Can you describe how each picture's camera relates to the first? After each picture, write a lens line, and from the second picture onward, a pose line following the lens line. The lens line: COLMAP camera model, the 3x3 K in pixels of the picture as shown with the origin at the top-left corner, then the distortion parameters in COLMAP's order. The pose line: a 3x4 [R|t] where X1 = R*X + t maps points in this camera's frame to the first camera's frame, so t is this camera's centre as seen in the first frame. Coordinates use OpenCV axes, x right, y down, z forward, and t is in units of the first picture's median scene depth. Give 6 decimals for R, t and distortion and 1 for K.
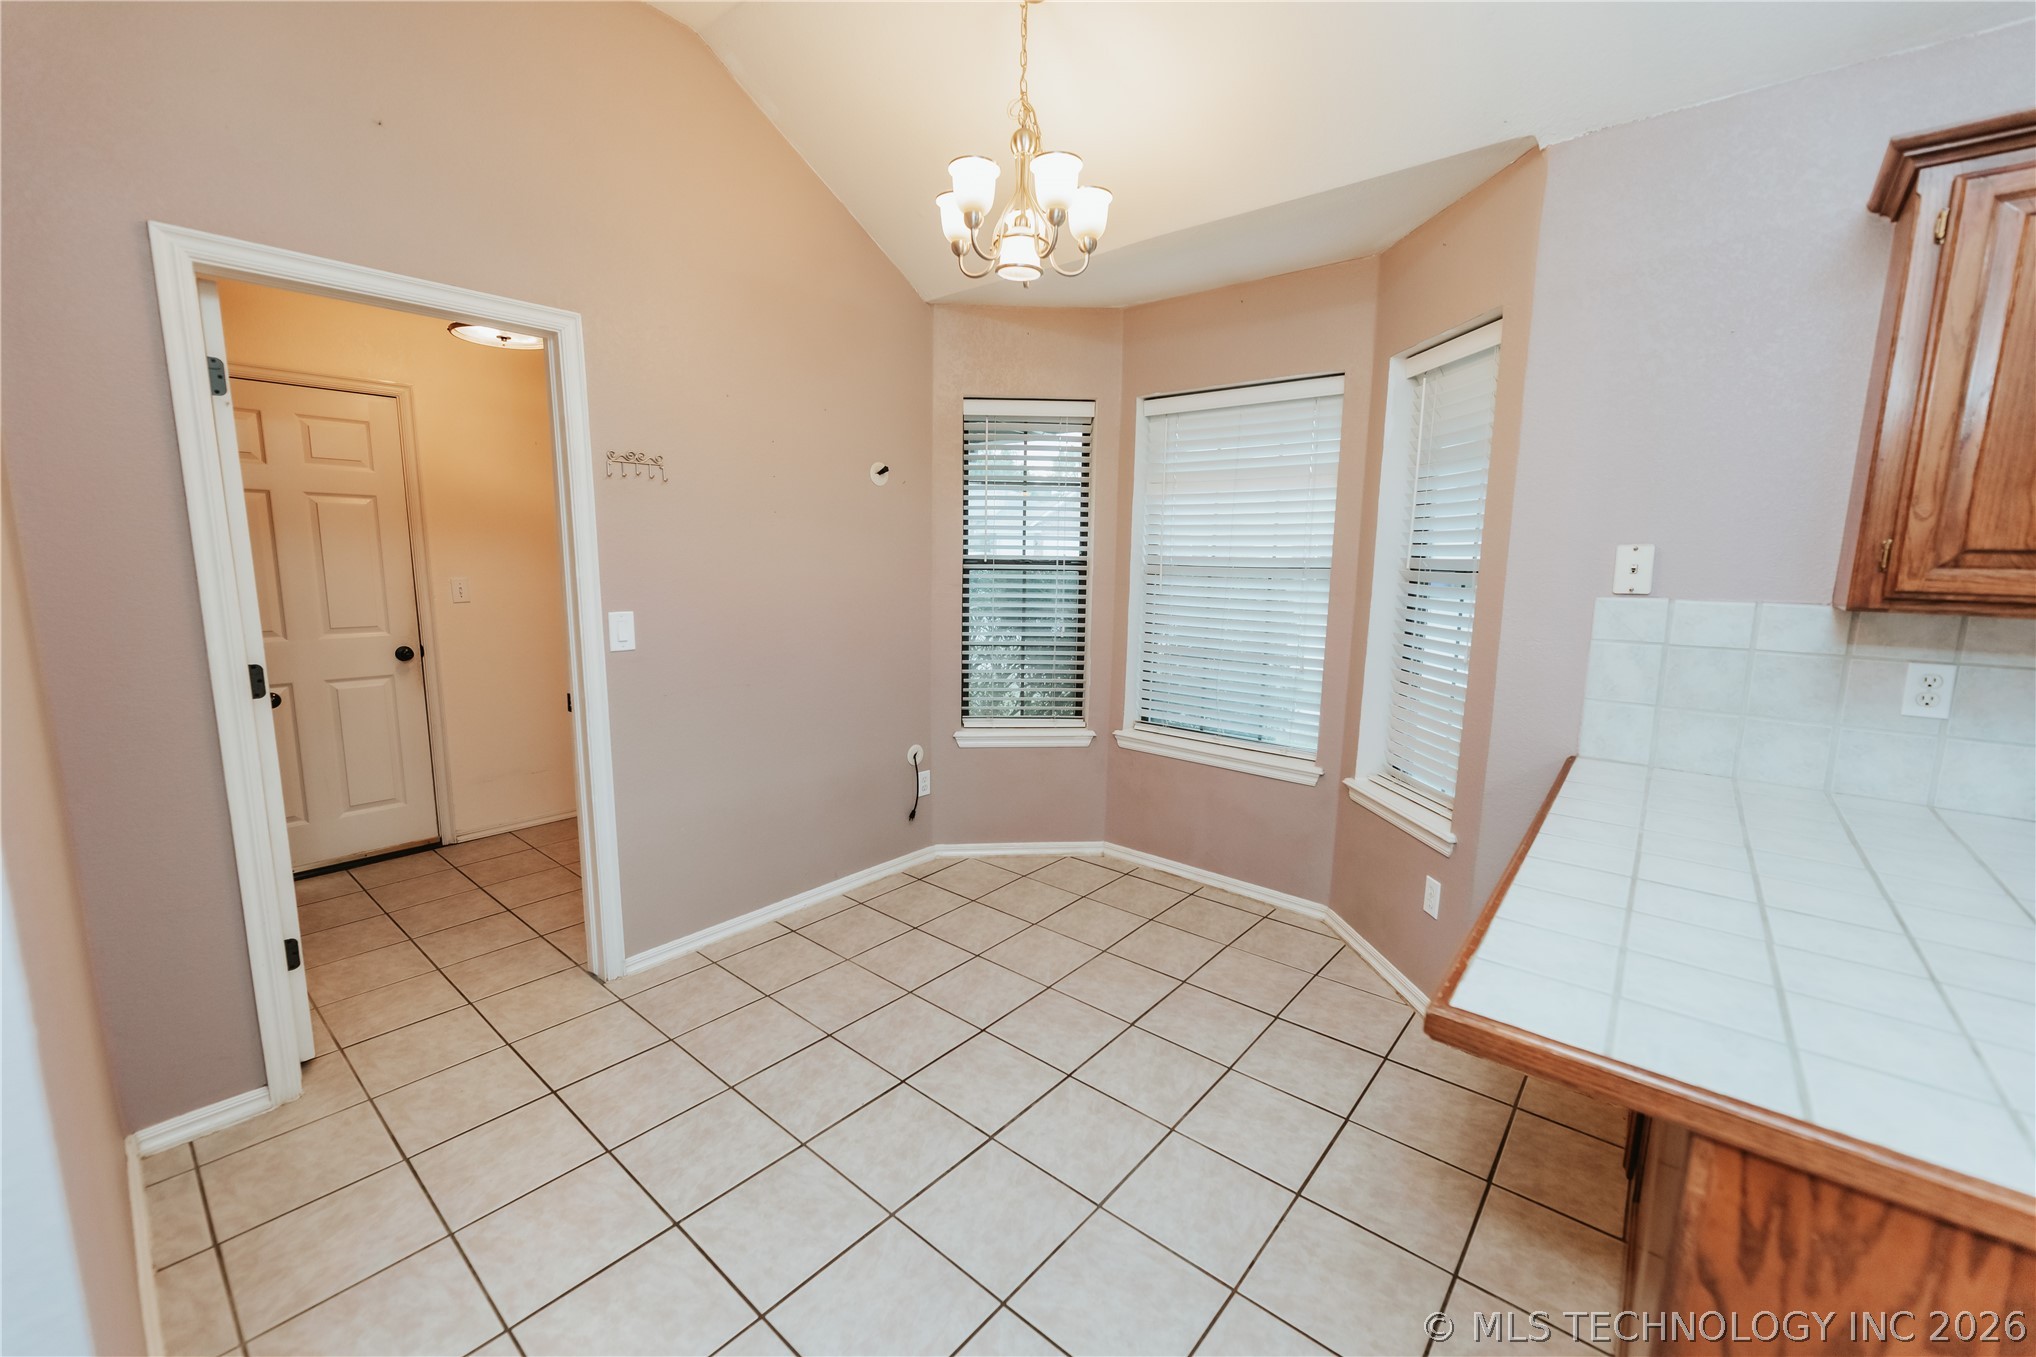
lens RADIAL K [[824.9, 0, 1018.0], [0, 824.9, 678.5], [0, 0, 1]] dist [0.000553, 0.000315]
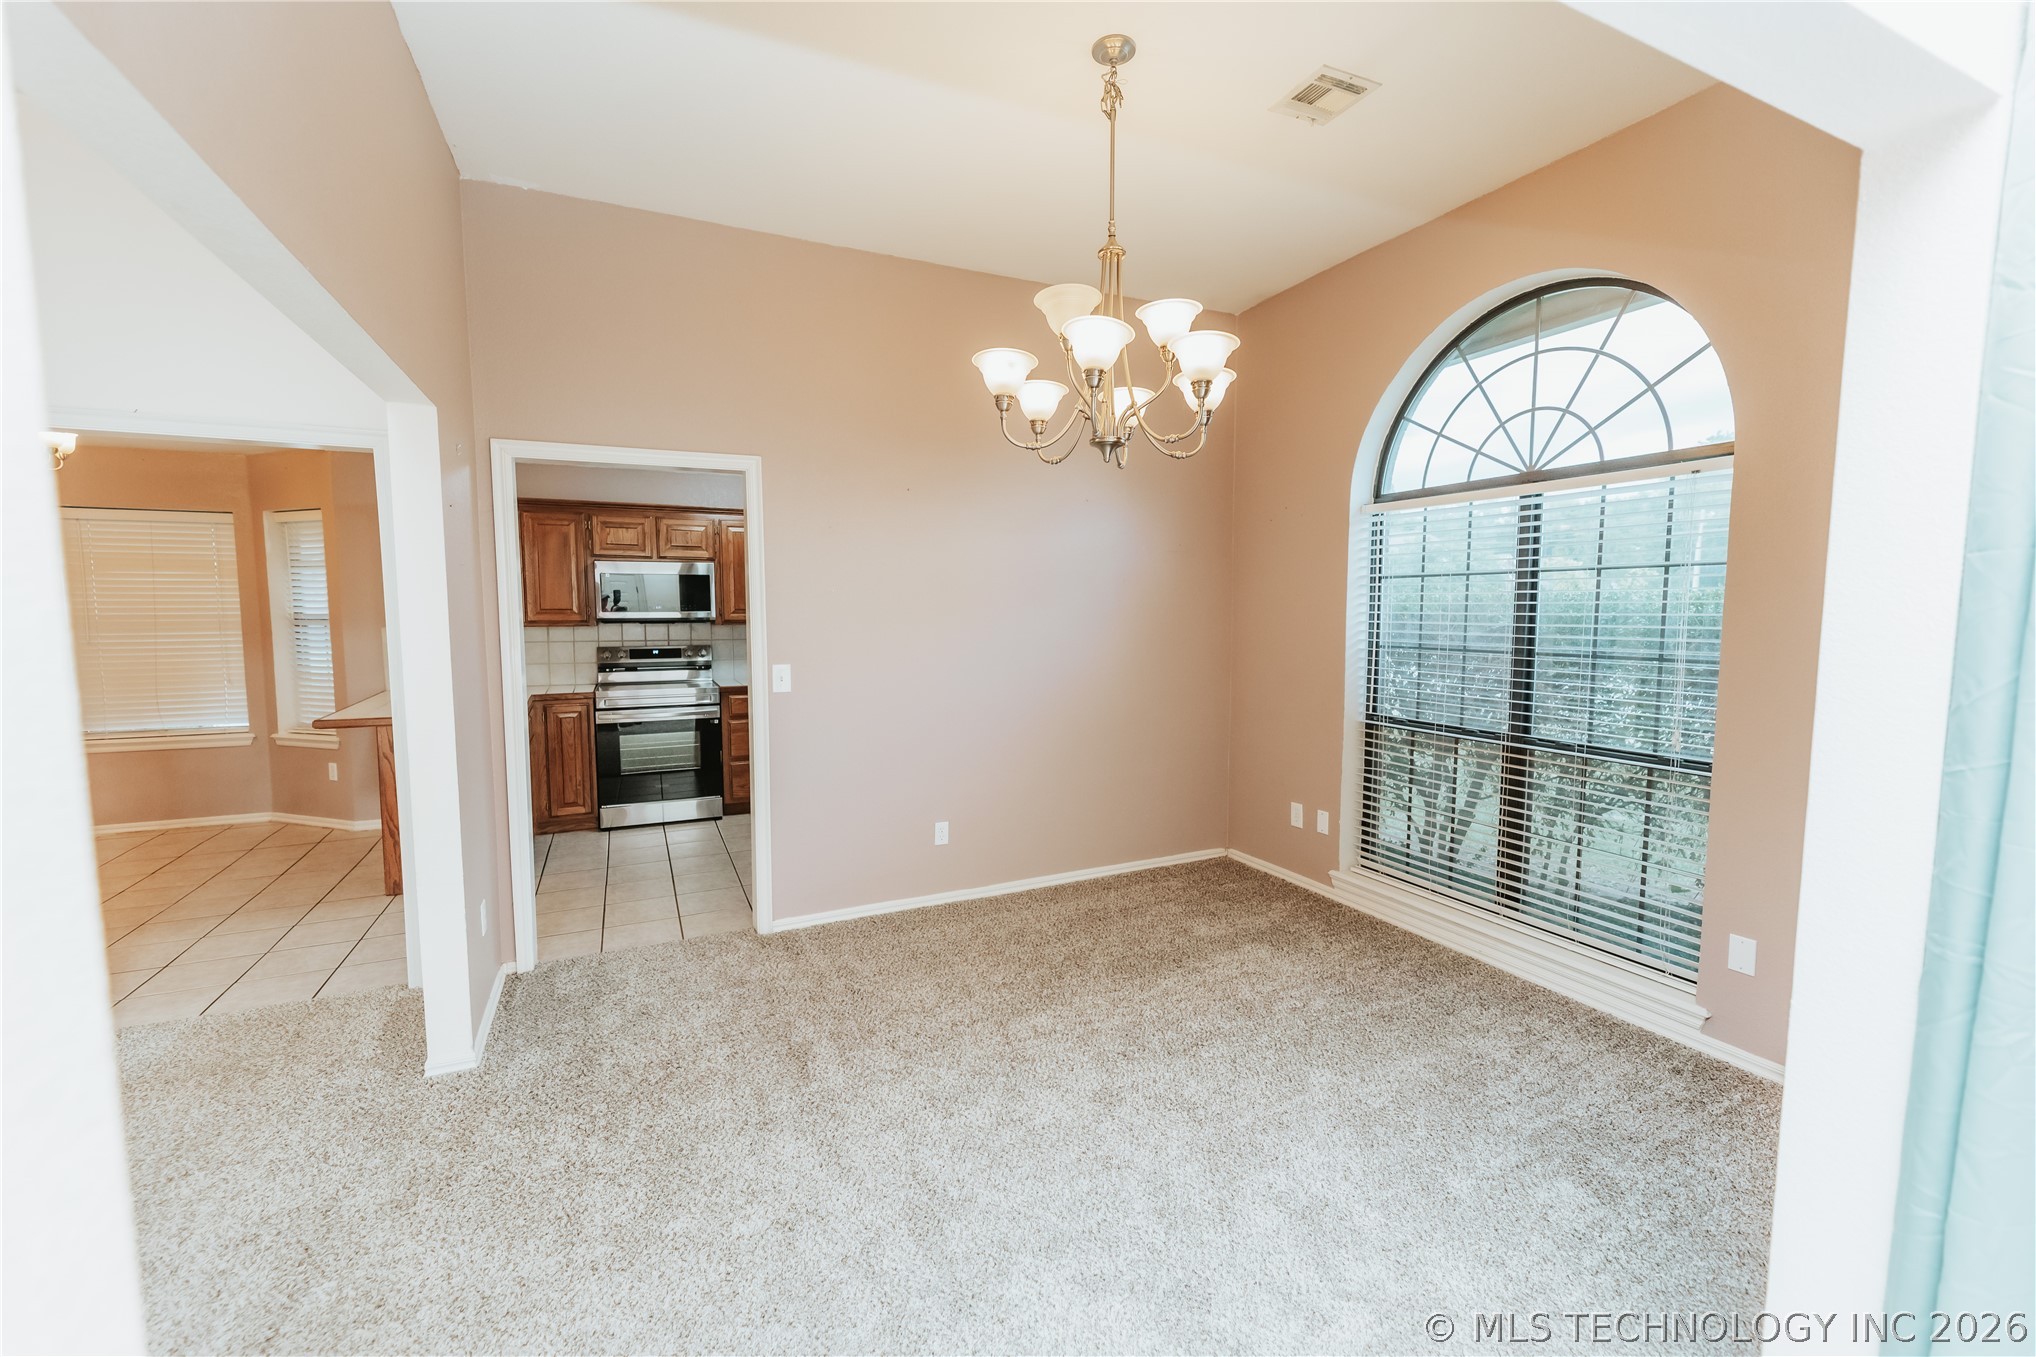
lens RADIAL K [[834.1, 0, 1018.0], [0, 834.1, 678.5], [0, 0, 1]] dist [0.000372, -0.000054]
pose [[0.417716, -0.088969, 0.904211, -0.586271], [0.144884, 0.988982, 0.030378, 0.188319], [-0.896952, 0.118317, 0.426003, -1.313082]]
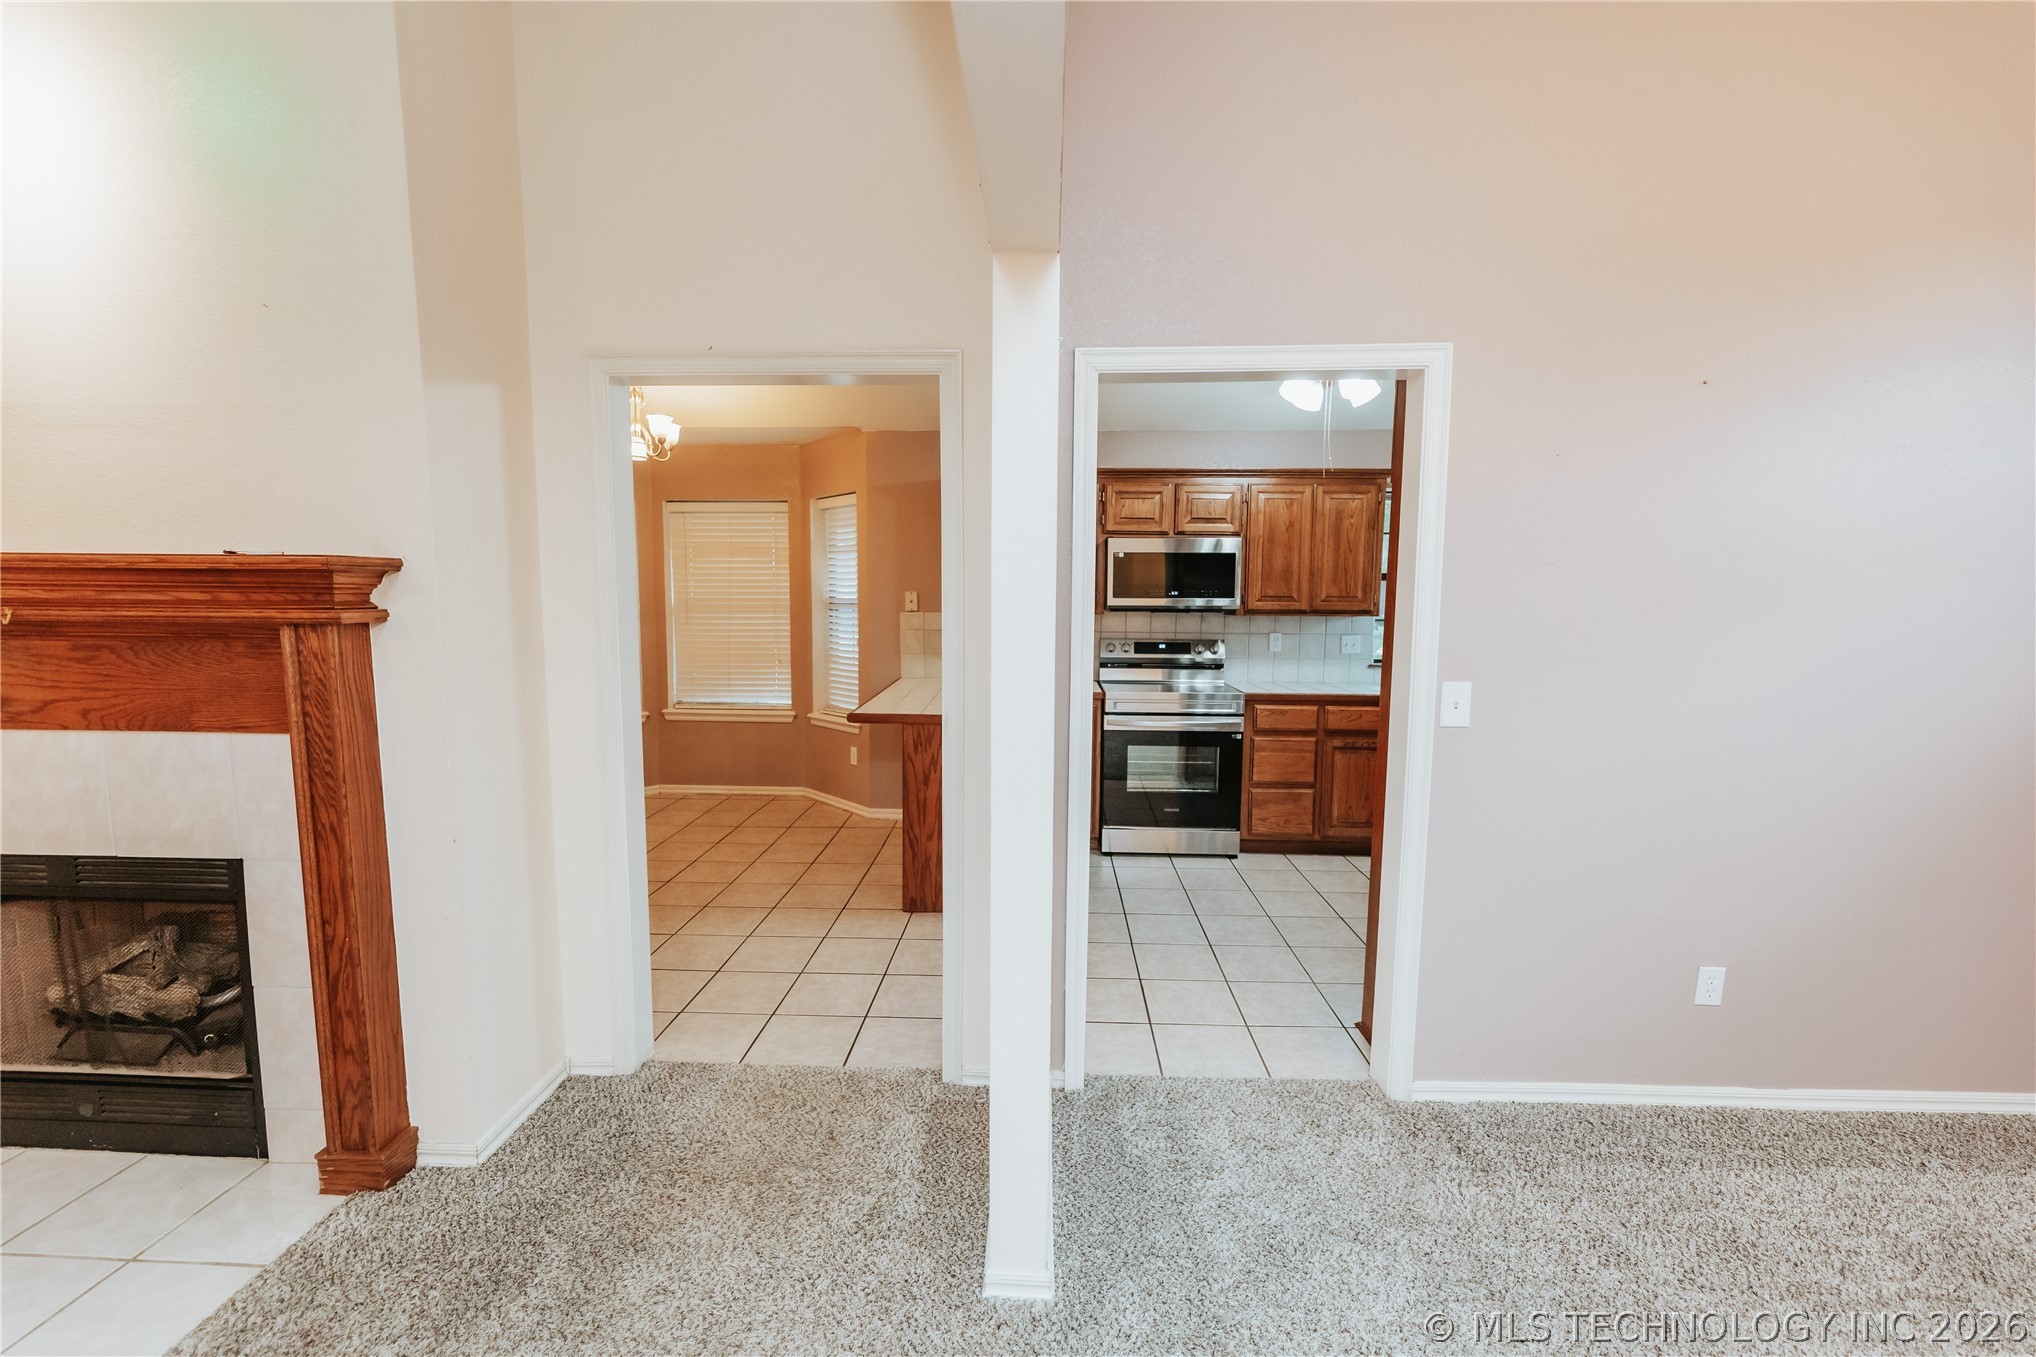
lens RADIAL K [[831.6, 0, 1018.0], [0, 831.6, 678.5], [0, 0, 1]] dist [0.001144, 0.000228]
pose [[0.788168, -0.067704, 0.611725, -0.398719], [0.098378, 0.995010, -0.016629, 0.124216], [-0.607547, 0.073286, 0.790896, -0.835587]]
